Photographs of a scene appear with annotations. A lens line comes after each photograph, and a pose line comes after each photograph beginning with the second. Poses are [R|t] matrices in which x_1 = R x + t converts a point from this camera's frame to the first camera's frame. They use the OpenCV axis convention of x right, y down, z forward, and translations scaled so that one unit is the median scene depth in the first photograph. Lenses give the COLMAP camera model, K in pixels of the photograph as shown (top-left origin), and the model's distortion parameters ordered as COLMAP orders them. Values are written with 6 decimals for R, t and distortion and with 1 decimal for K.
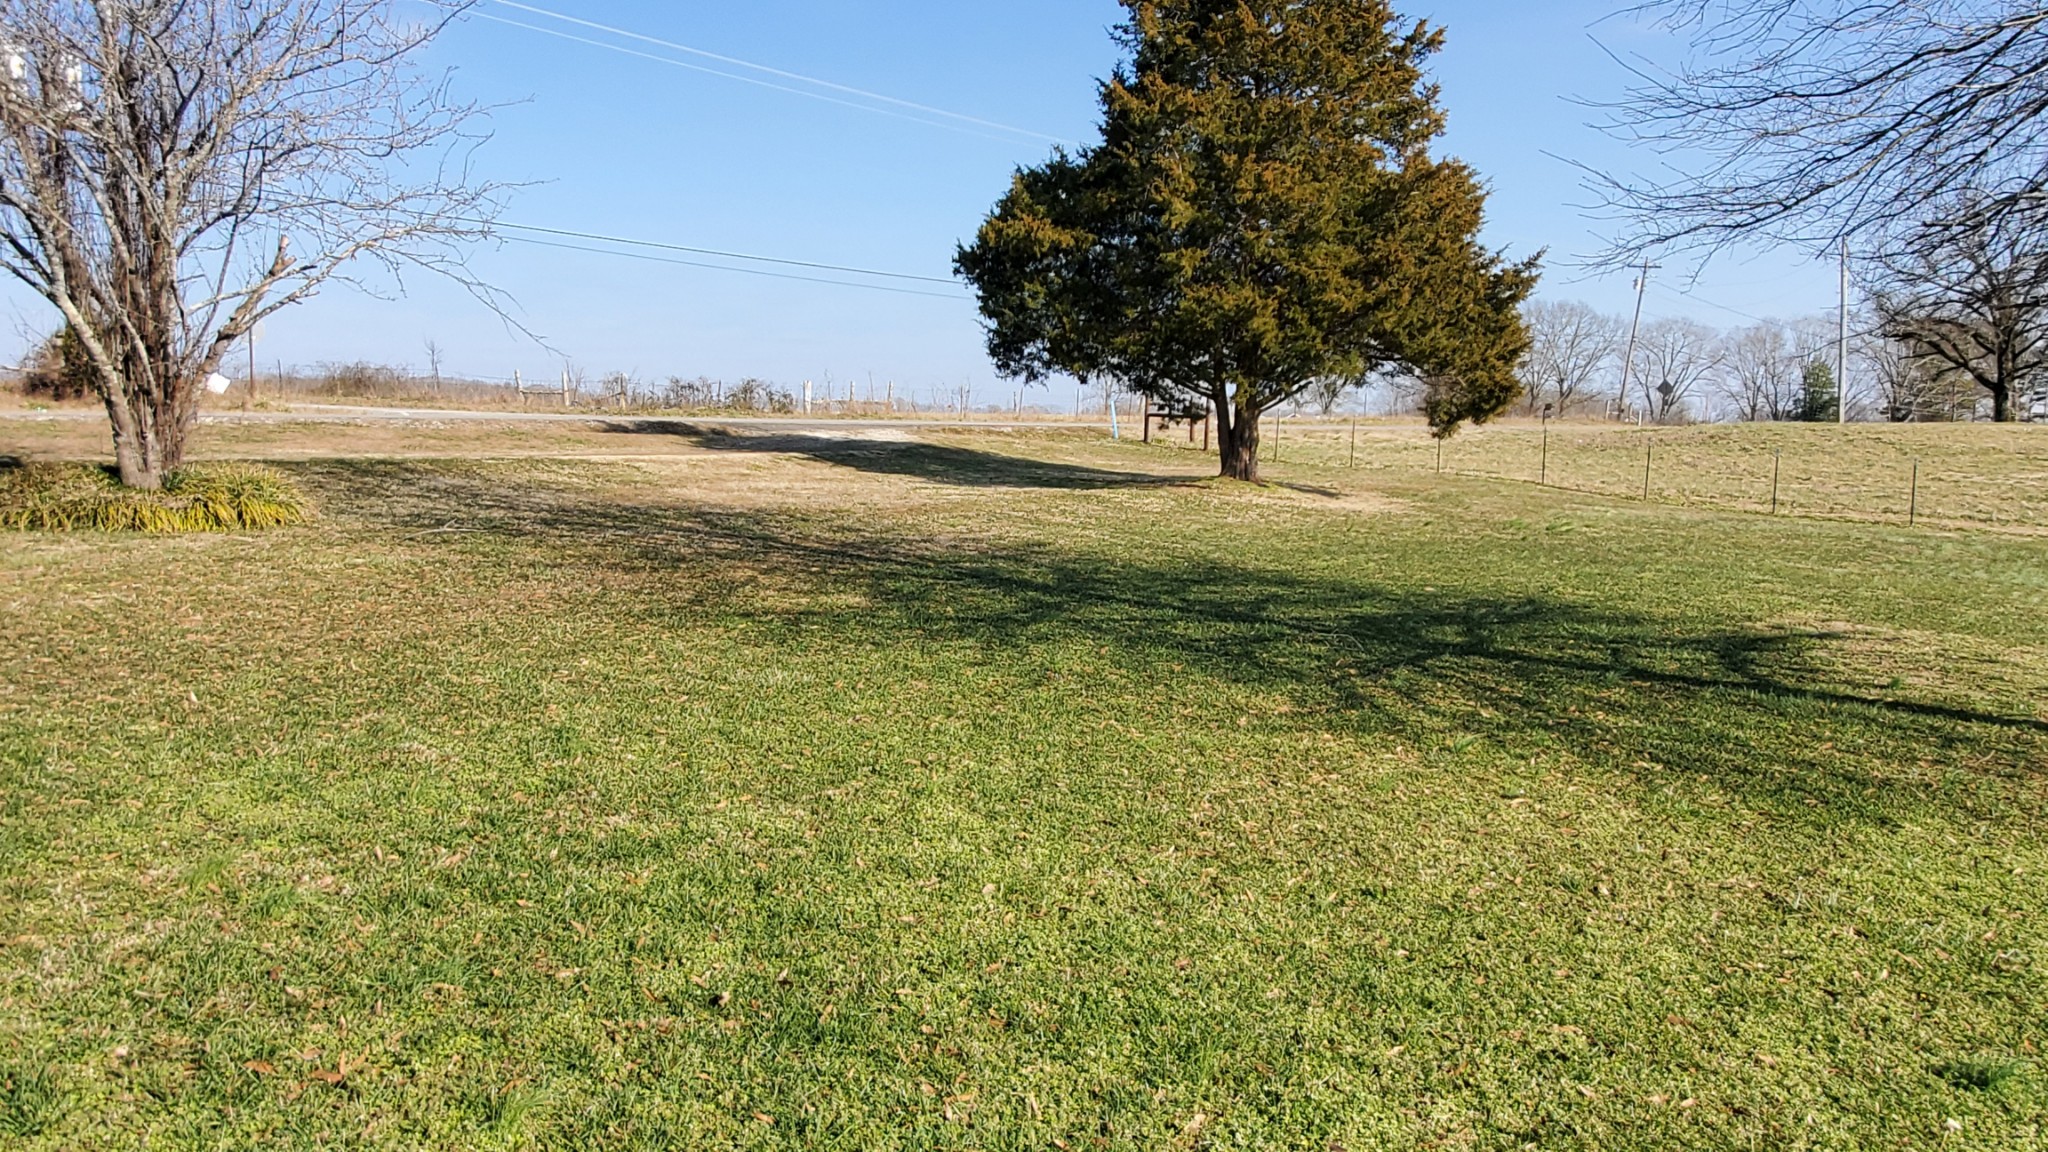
lens RADIAL K [[1473.3, 0, 1032.4], [0, 1473.3, 565.6], [0, 0, 1]] dist [0.003607, 0.003131]
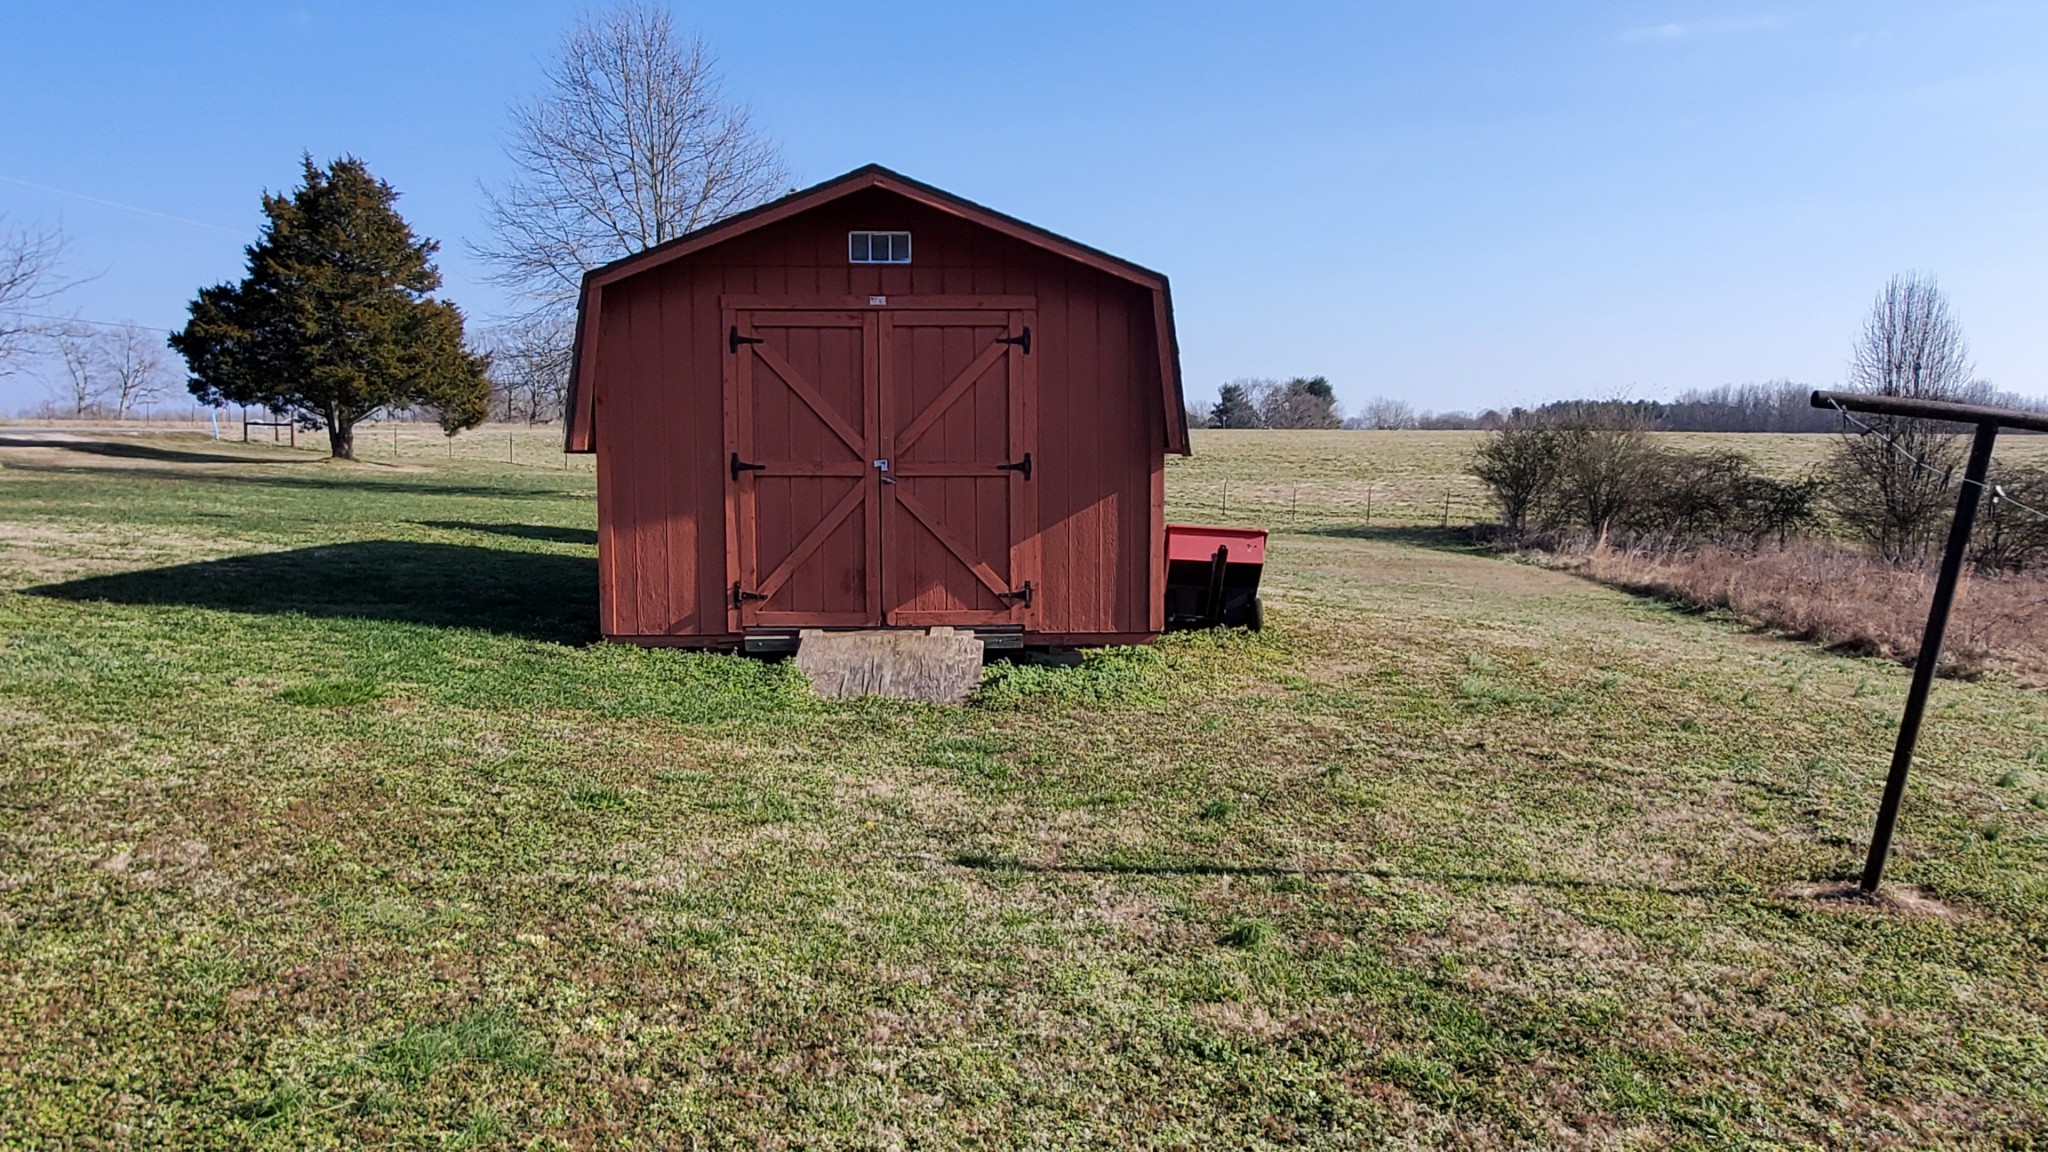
lens RADIAL K [[1473.3, 0, 1032.4], [0, 1473.3, 565.6], [0, 0, 1]] dist [0.003607, 0.003131]
pose [[0.800537, -0.052999, 0.596935, -0.311177], [0.054304, 0.998399, 0.015818, 0.103998], [-0.596817, 0.019754, 0.802134, -1.137644]]
